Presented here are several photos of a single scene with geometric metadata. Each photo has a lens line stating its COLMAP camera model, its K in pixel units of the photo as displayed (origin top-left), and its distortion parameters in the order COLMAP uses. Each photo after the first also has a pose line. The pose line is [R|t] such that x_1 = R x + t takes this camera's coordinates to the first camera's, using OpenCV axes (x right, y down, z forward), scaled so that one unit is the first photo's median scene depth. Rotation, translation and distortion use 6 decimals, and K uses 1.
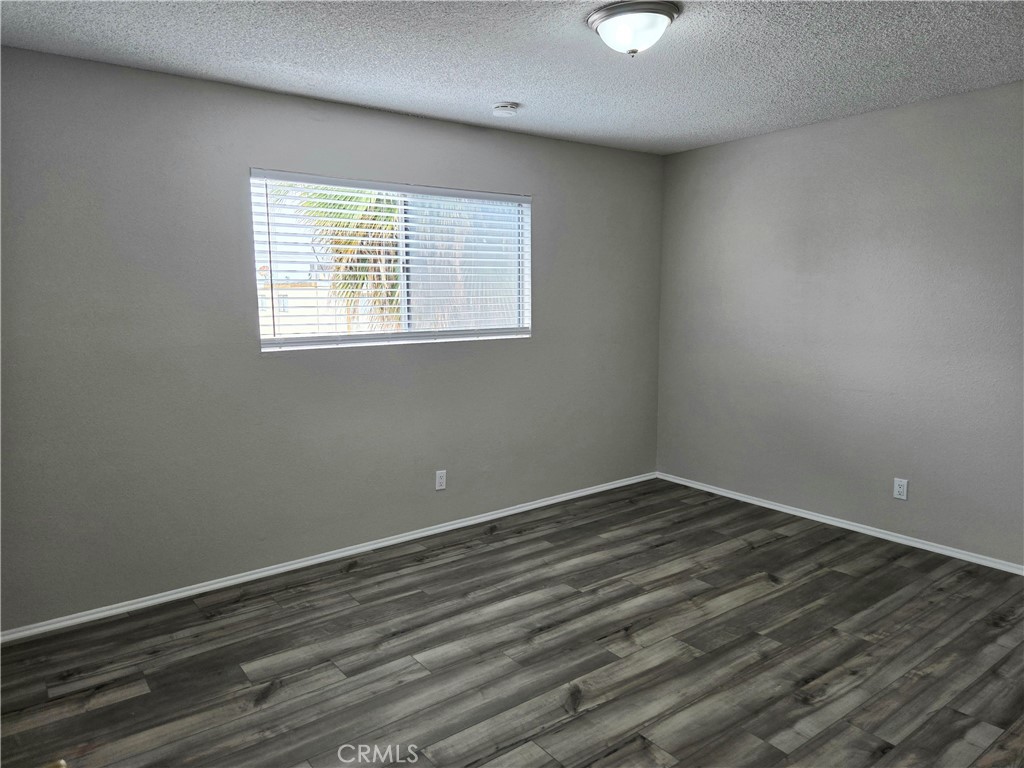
lens RADIAL K [[691.0, 0, 512.0], [0, 691.0, 384.0], [0, 0, 1]] dist [0.059517, -0.047036]
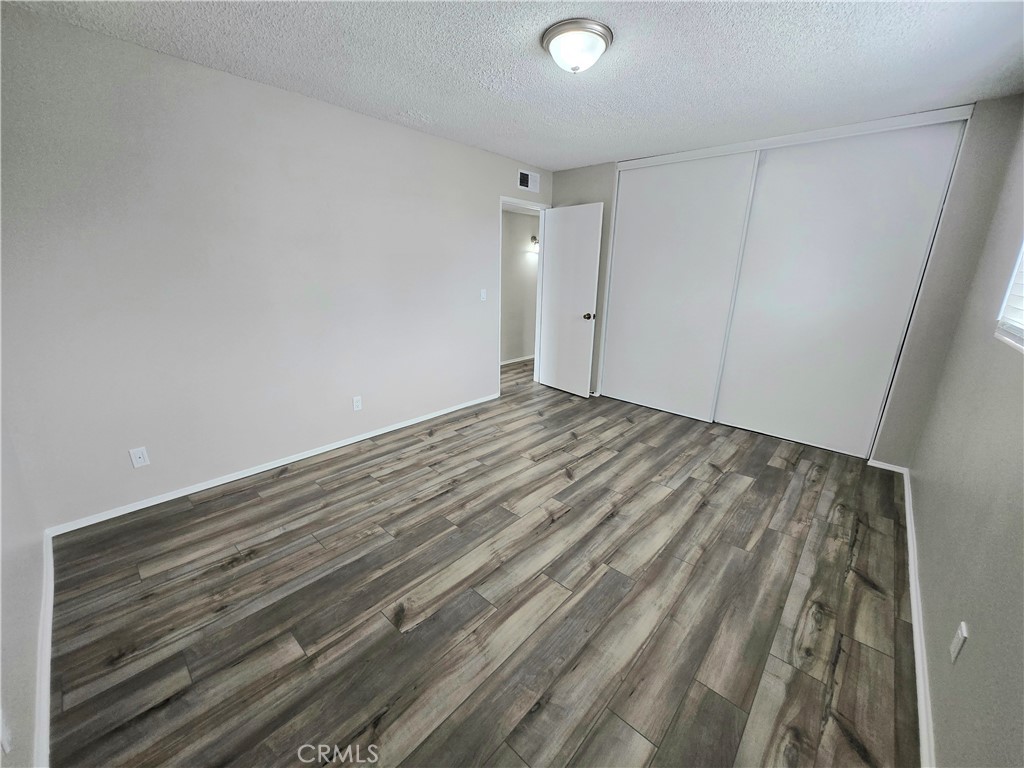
lens RADIAL K [[401.2, 0, 512.0], [0, 401.2, 384.0], [0, 0, 1]] dist [0.002296, 0.000288]
pose [[-0.982304, 0.044137, -0.182017, 0.371183], [-0.033779, 0.914148, 0.403970, -0.200802], [0.184221, 0.402970, -0.896481, 1.570298]]
